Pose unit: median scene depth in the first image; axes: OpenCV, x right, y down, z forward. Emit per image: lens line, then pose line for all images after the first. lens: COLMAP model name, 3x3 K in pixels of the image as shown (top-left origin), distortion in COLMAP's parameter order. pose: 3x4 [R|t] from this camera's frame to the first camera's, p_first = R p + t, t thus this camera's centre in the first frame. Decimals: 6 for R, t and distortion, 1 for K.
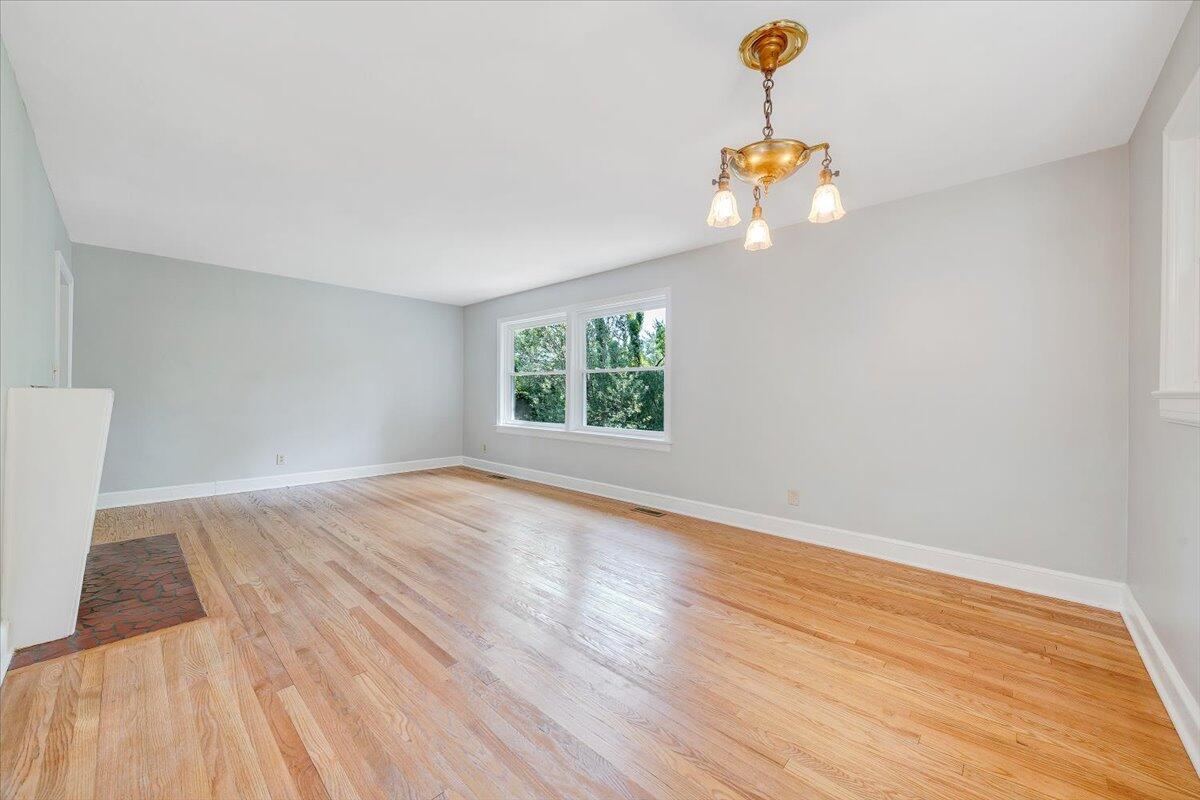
lens RADIAL K [[444.0, 0, 591.4], [0, 444.0, 396.7], [0, 0, 1]] dist [0.001108, -0.000192]
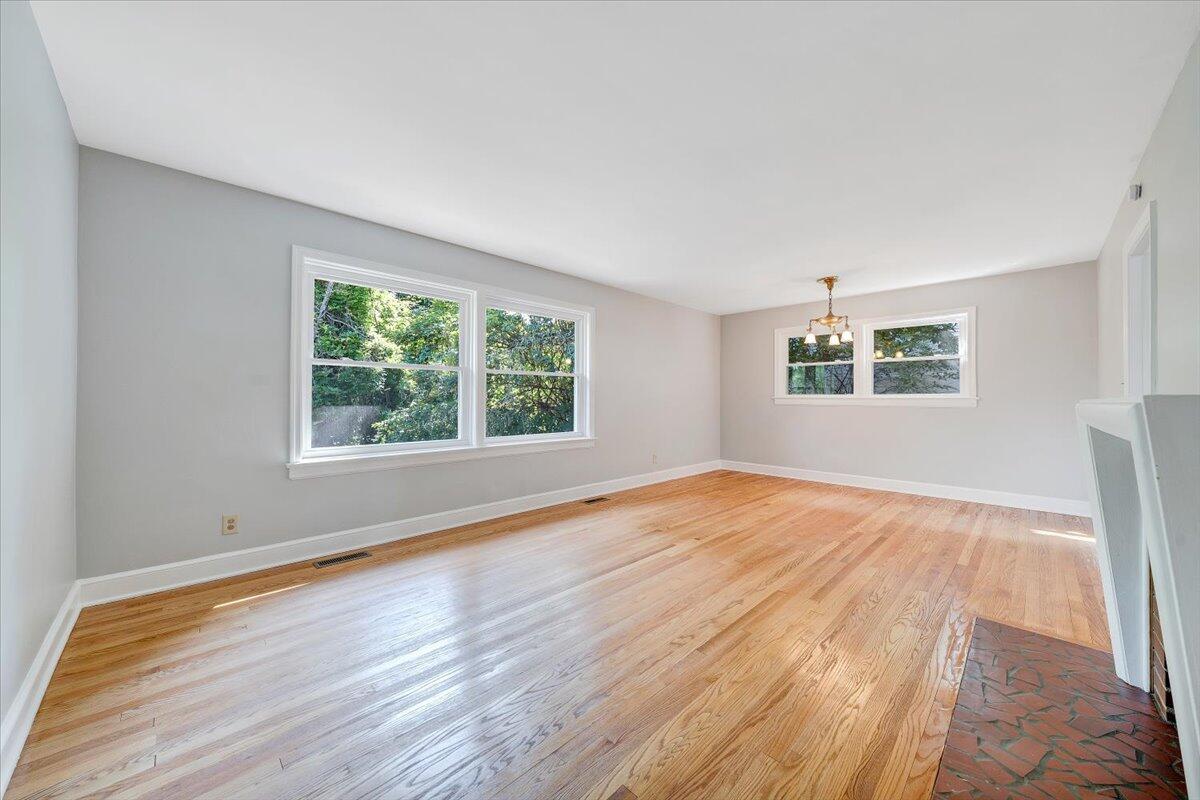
lens RADIAL K [[433.9, 0, 594.4], [0, 433.9, 396.1], [0, 0, 1]] dist [0.000676, 0.000309]
pose [[0.033067, -0.002521, 0.999450, -1.413434], [0.002879, 0.999993, 0.002427, -0.019509], [-0.999449, 0.002797, 0.033074, 1.375641]]
